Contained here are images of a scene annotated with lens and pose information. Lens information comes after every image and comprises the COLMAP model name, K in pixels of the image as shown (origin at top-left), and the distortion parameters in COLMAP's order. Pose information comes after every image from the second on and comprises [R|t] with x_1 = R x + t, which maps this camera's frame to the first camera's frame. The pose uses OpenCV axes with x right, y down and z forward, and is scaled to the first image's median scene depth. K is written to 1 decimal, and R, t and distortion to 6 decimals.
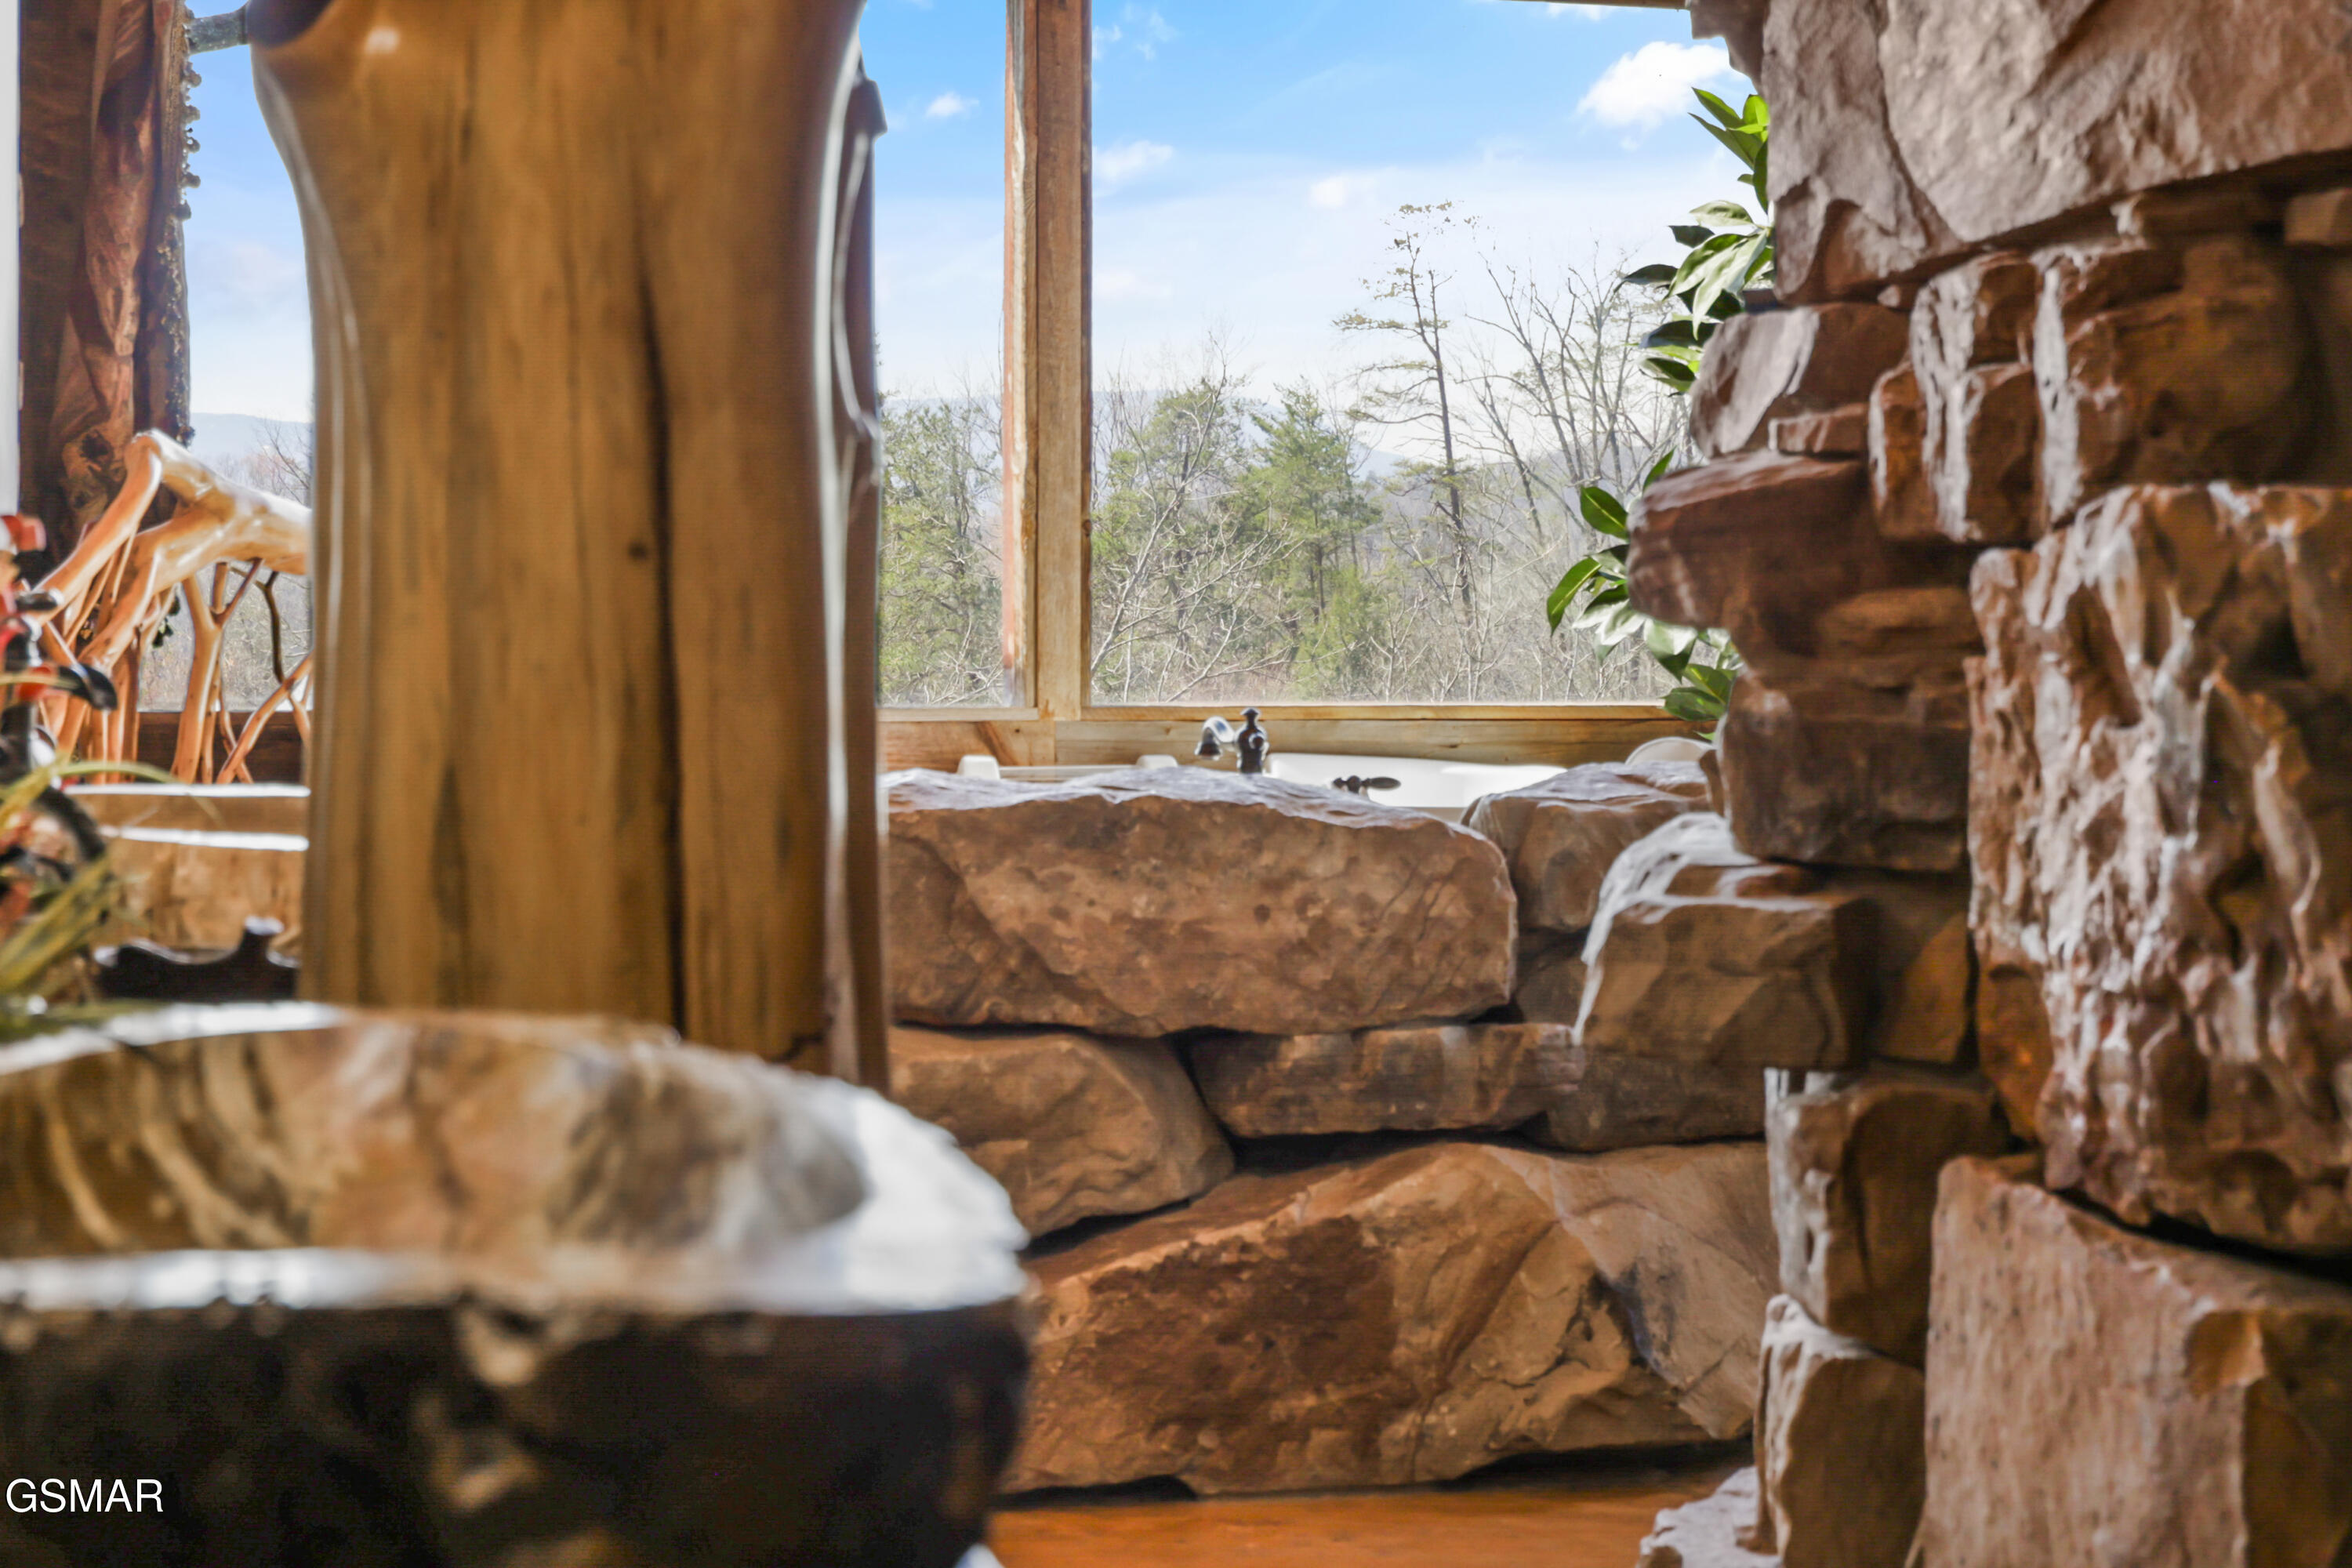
lens RADIAL K [[3633.1, 0, 1175.8], [0, 3633.1, 738.0], [0, 0, 1]] dist [0.031467, 0.105938]
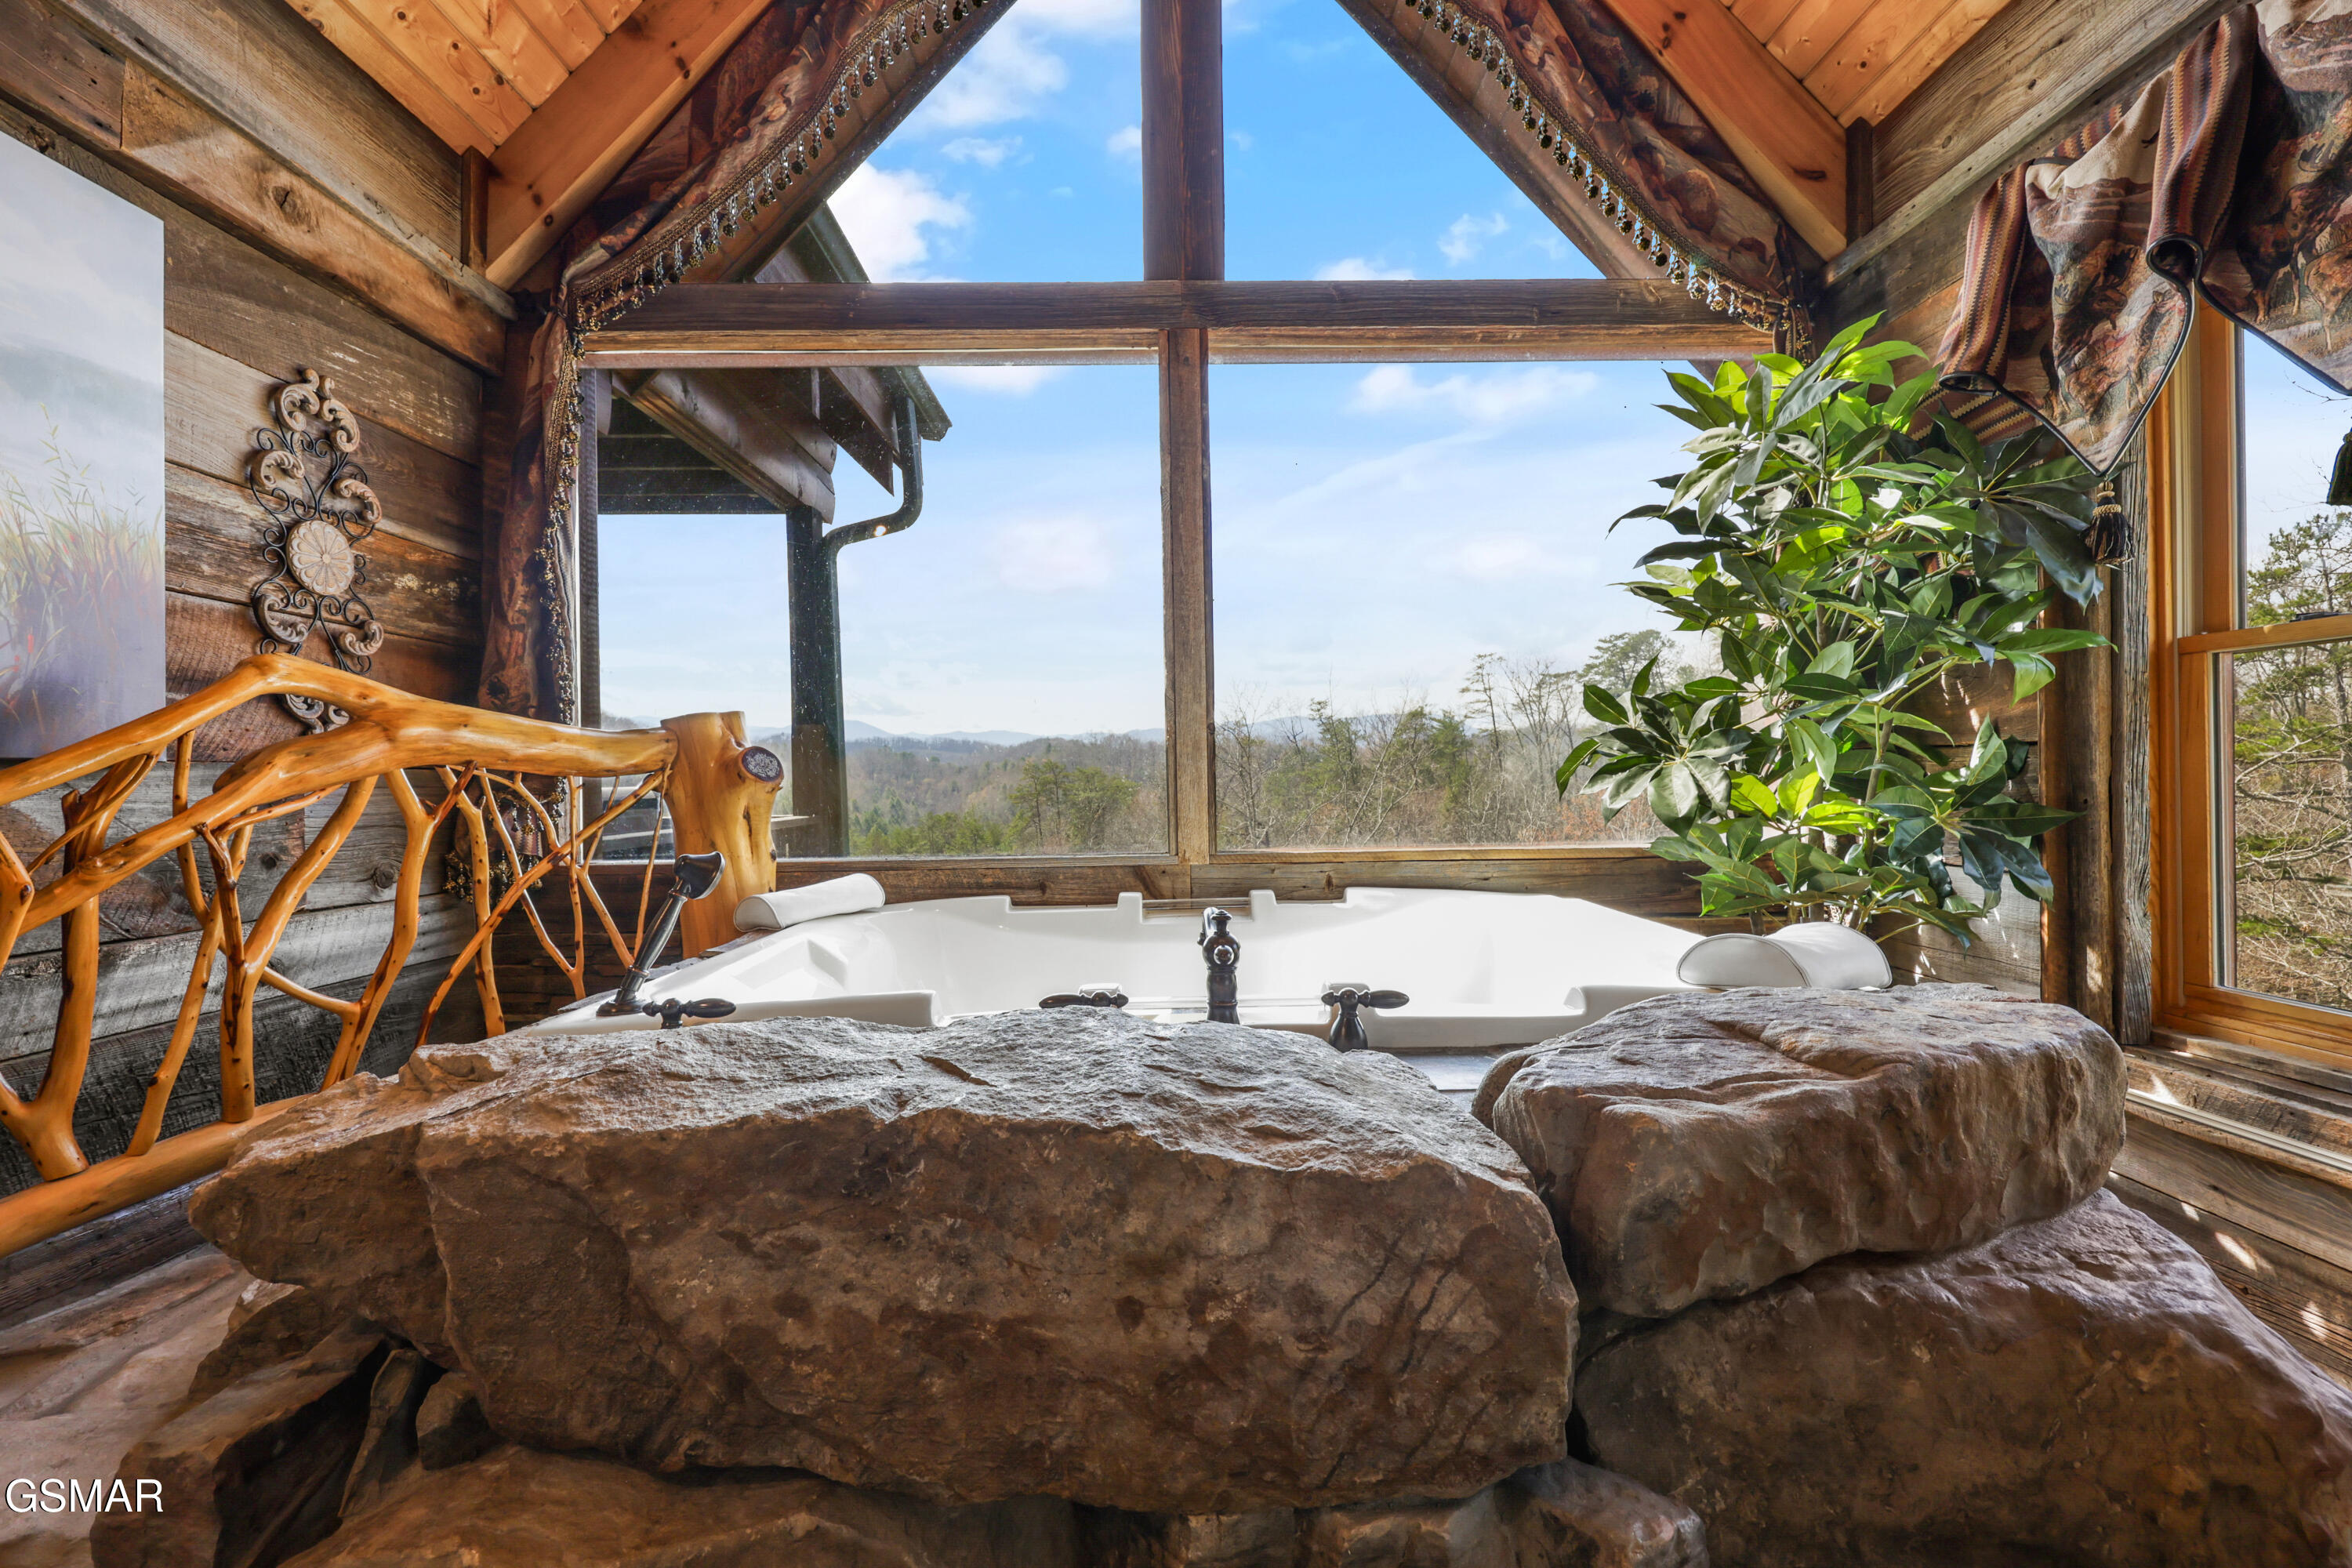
lens RADIAL K [[944.6, 0, 1177.3], [0, 944.6, 787.3], [0, 0, 1]] dist [-0.000385, 0.000183]
pose [[0.968644, -0.016798, -0.247885, 0.070886], [0.011079, 0.999640, -0.024450, -0.034225], [0.248207, 0.020937, 0.968481, 0.841203]]
